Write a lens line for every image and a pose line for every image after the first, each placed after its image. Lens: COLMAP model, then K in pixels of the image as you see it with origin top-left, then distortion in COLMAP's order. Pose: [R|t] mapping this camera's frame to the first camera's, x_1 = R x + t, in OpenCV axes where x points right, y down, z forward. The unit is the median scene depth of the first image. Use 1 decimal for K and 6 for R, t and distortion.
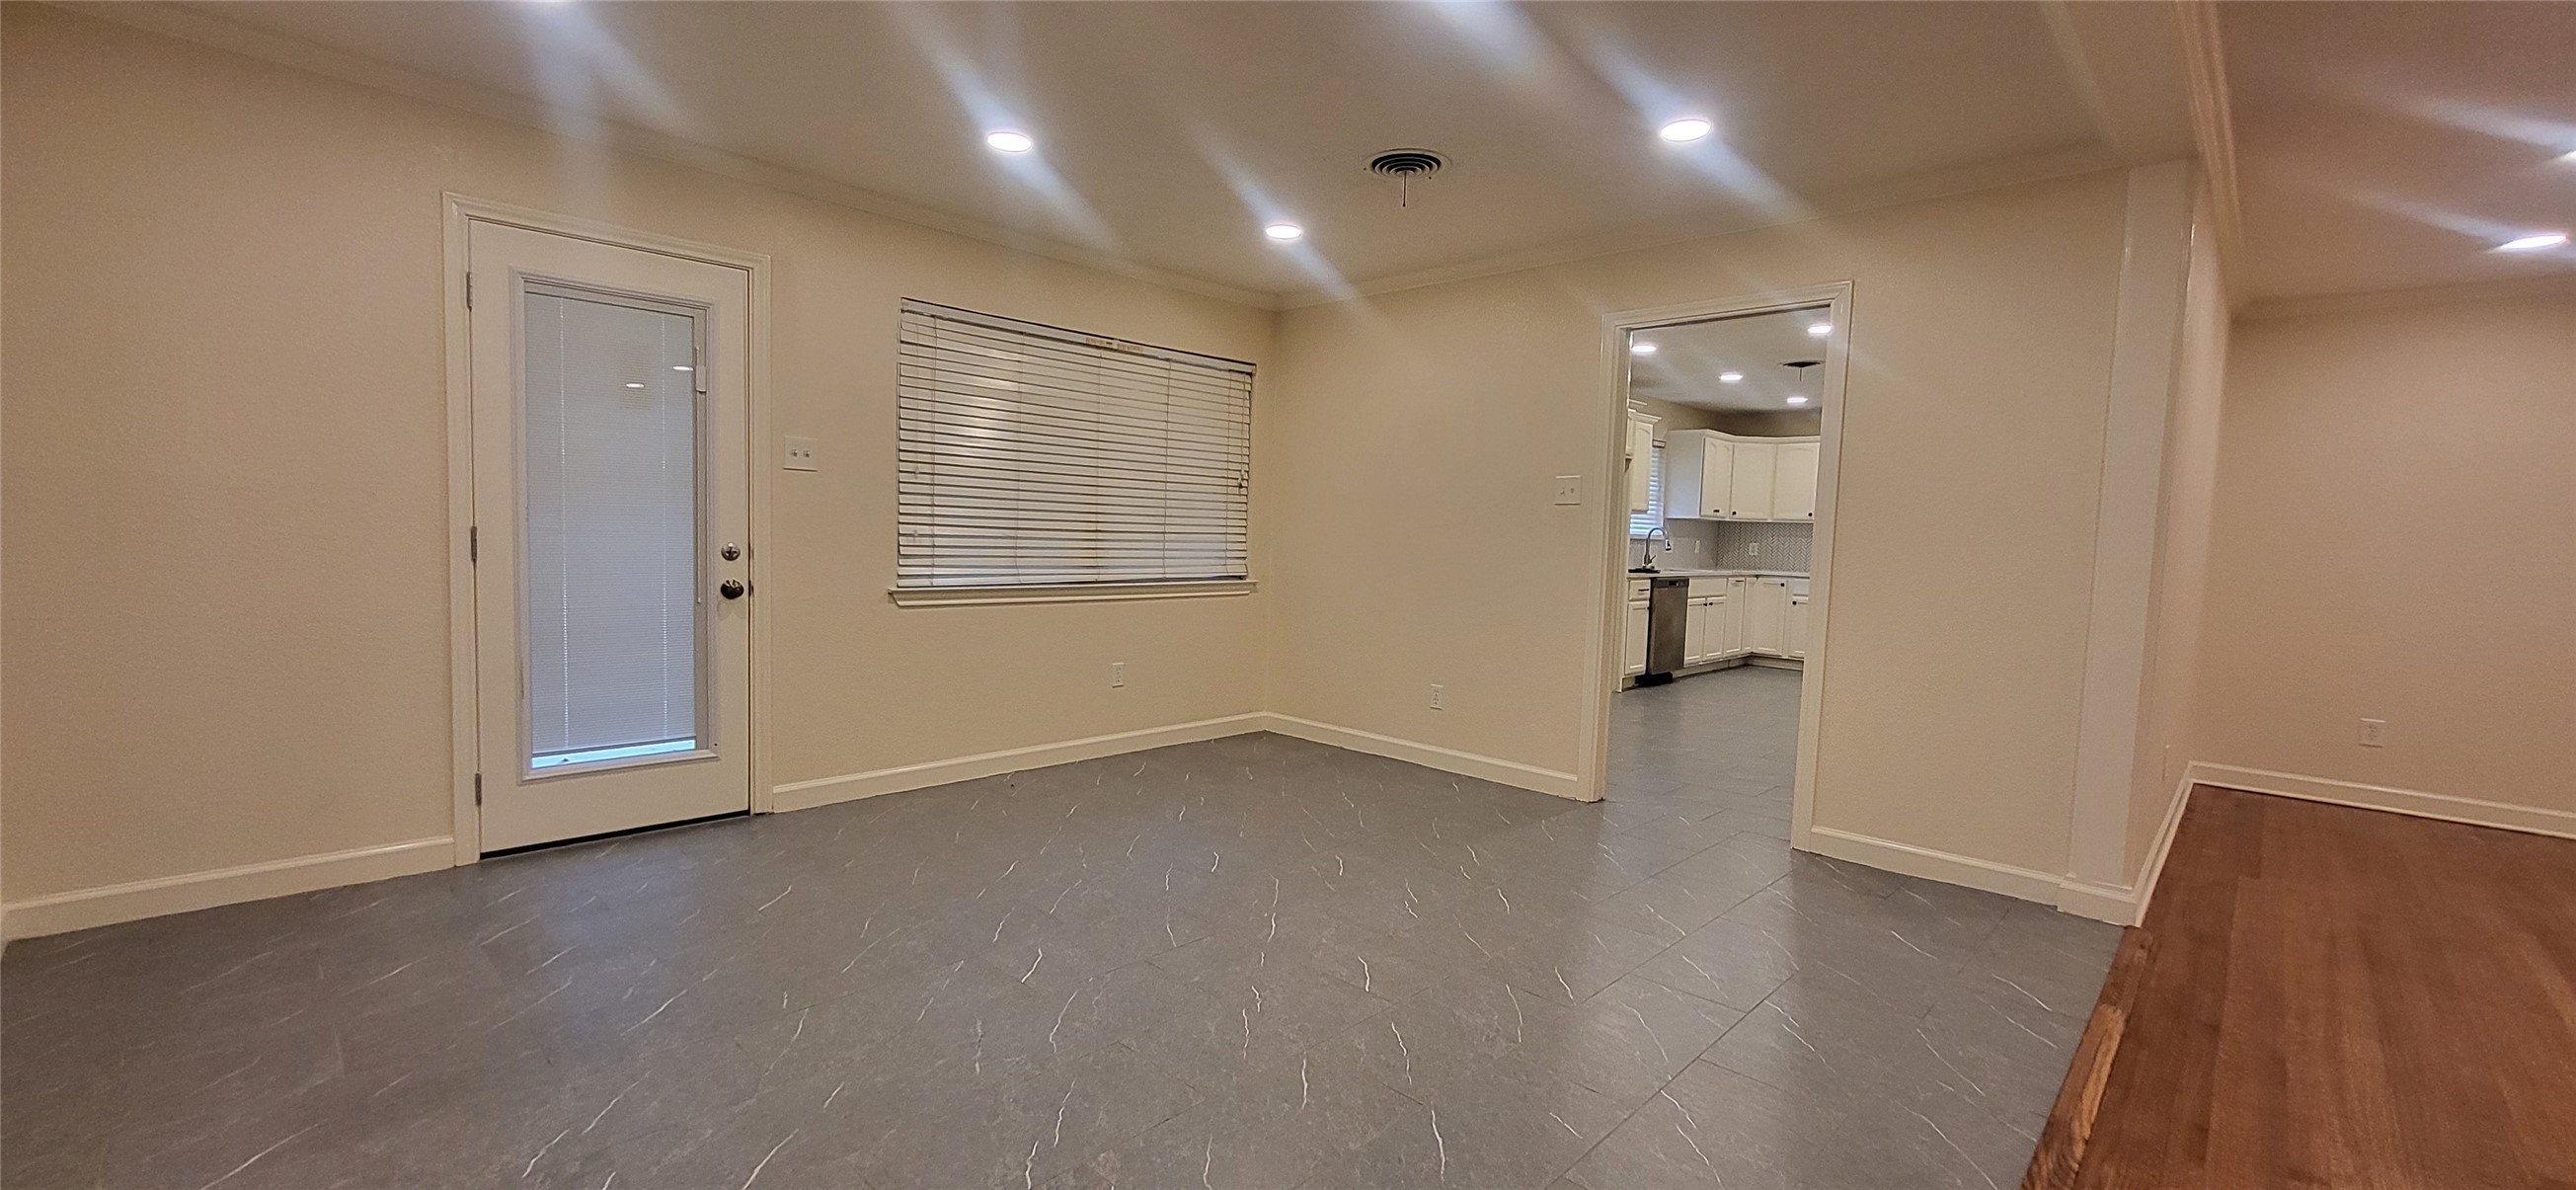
lens RADIAL K [[1020.9, 0, 1277.8], [0, 1020.9, 597.9], [0, 0, 1]] dist [-0.001413, 0.000395]
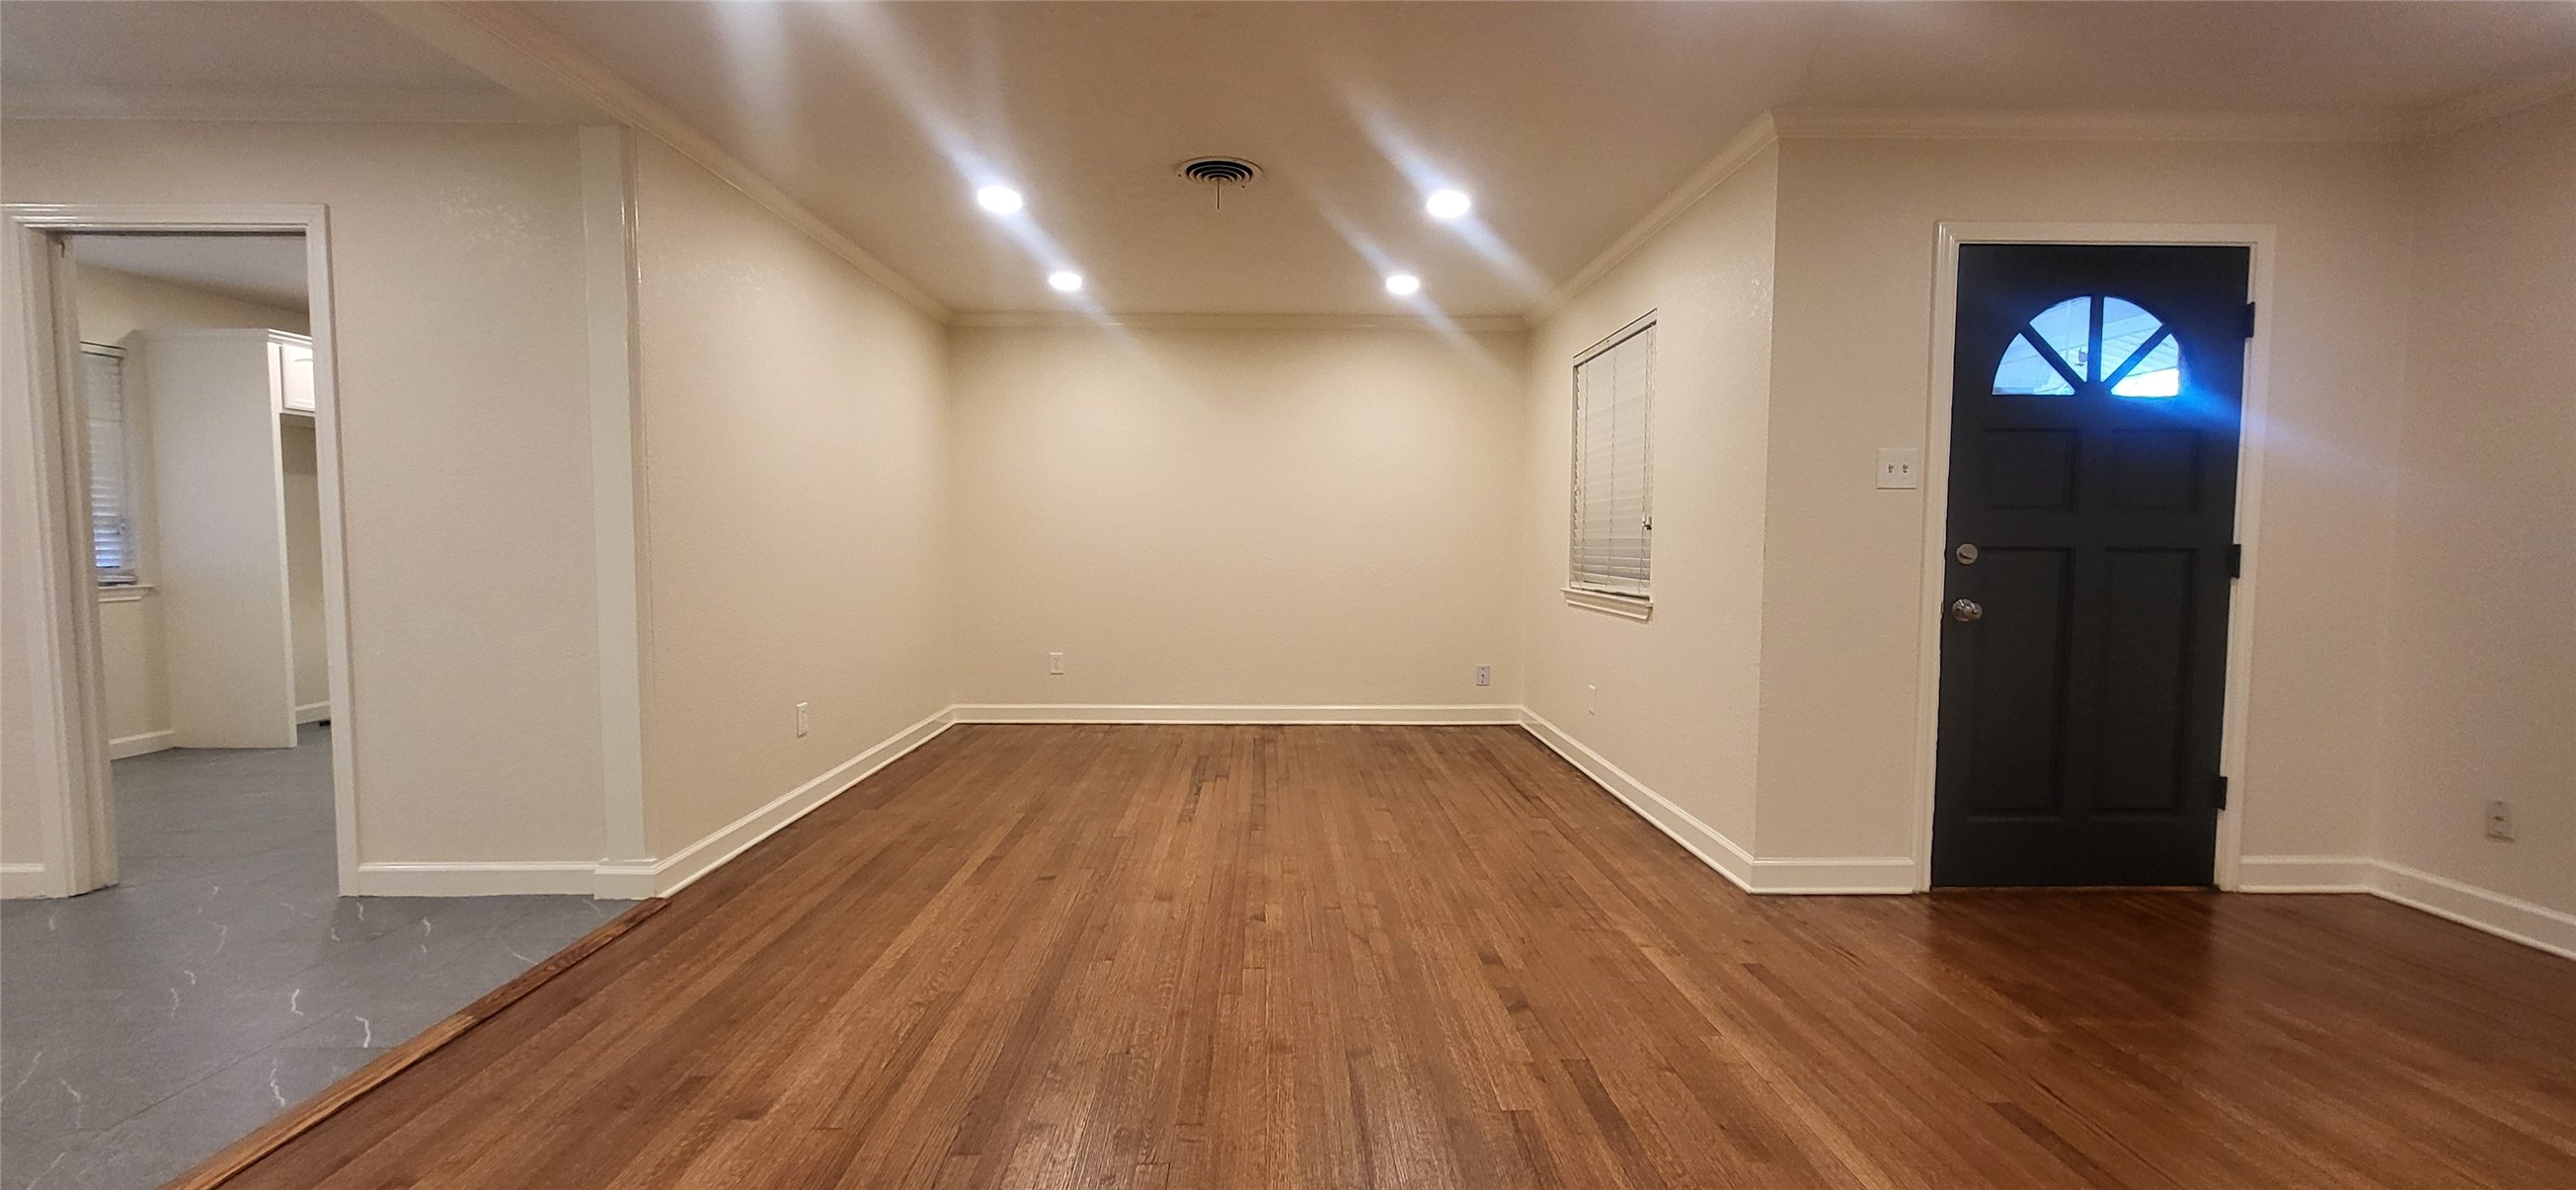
lens RADIAL K [[1020.4, 0, 1281.9], [0, 1020.4, 587.2], [0, 0, 1]] dist [0.000652, 0.000187]
pose [[0.702603, -0.067865, 0.708338, 0.380161], [0.068385, 0.997274, 0.027716, 0.021792], [-0.708288, 0.028966, 0.705329, -0.097836]]
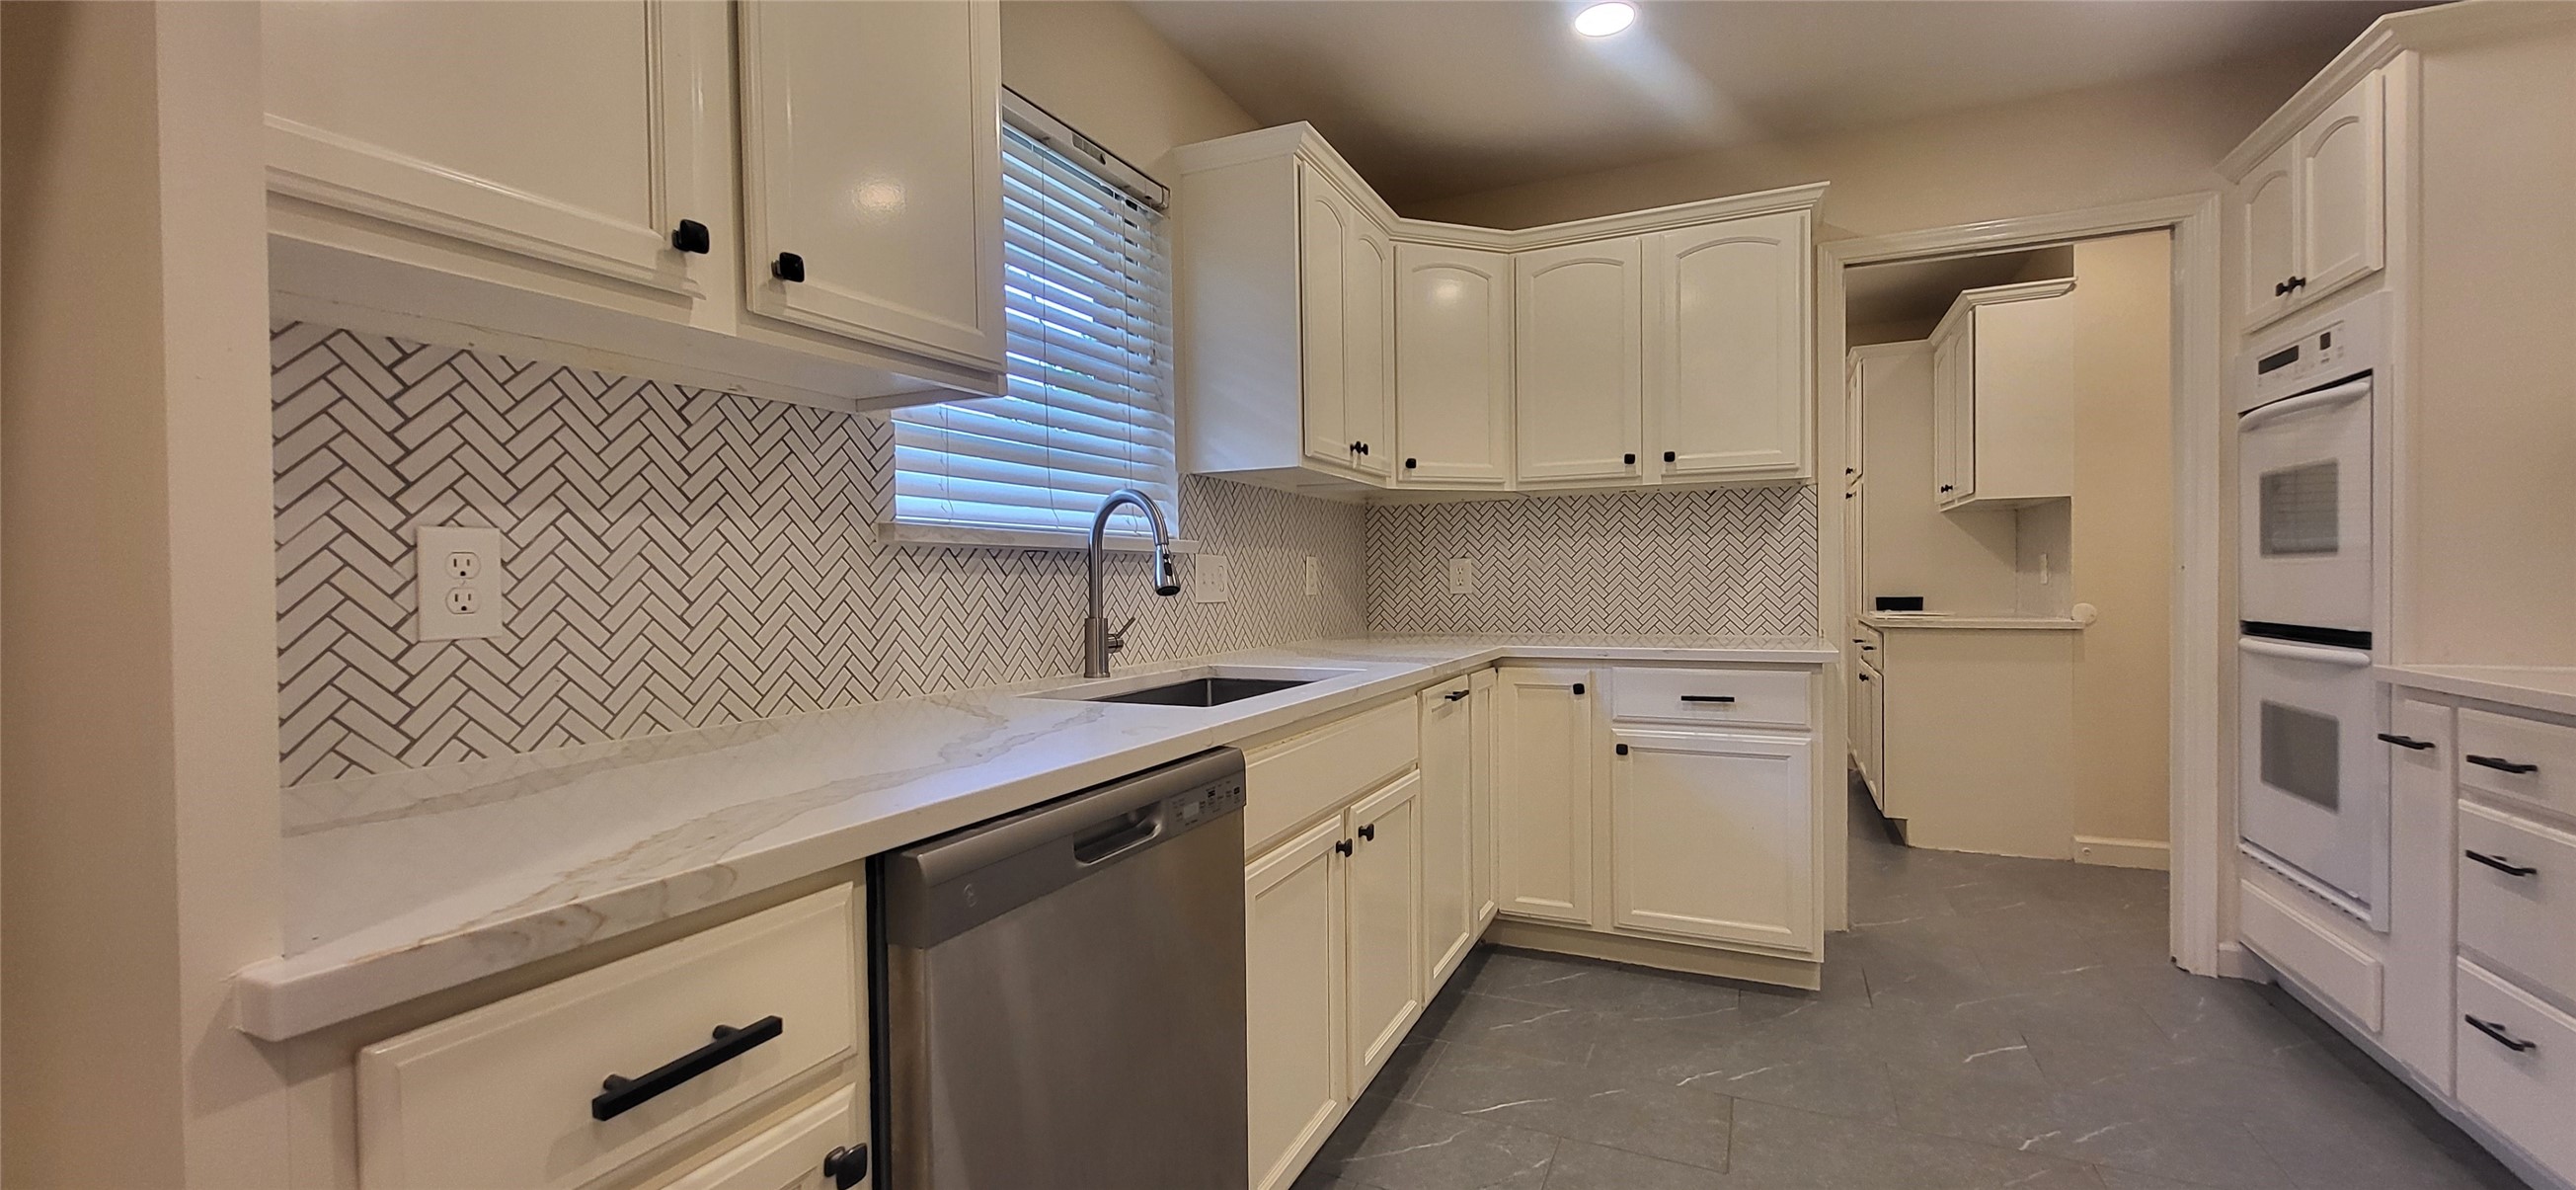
lens RADIAL K [[1020.9, 0, 1277.8], [0, 1020.9, 597.9], [0, 0, 1]] dist [-0.001413, 0.000395]
pose [[0.943967, -0.046392, 0.326762, 0.615709], [0.061100, 0.997522, -0.034884, -0.067862], [-0.324334, 0.052895, 0.944463, 1.456139]]
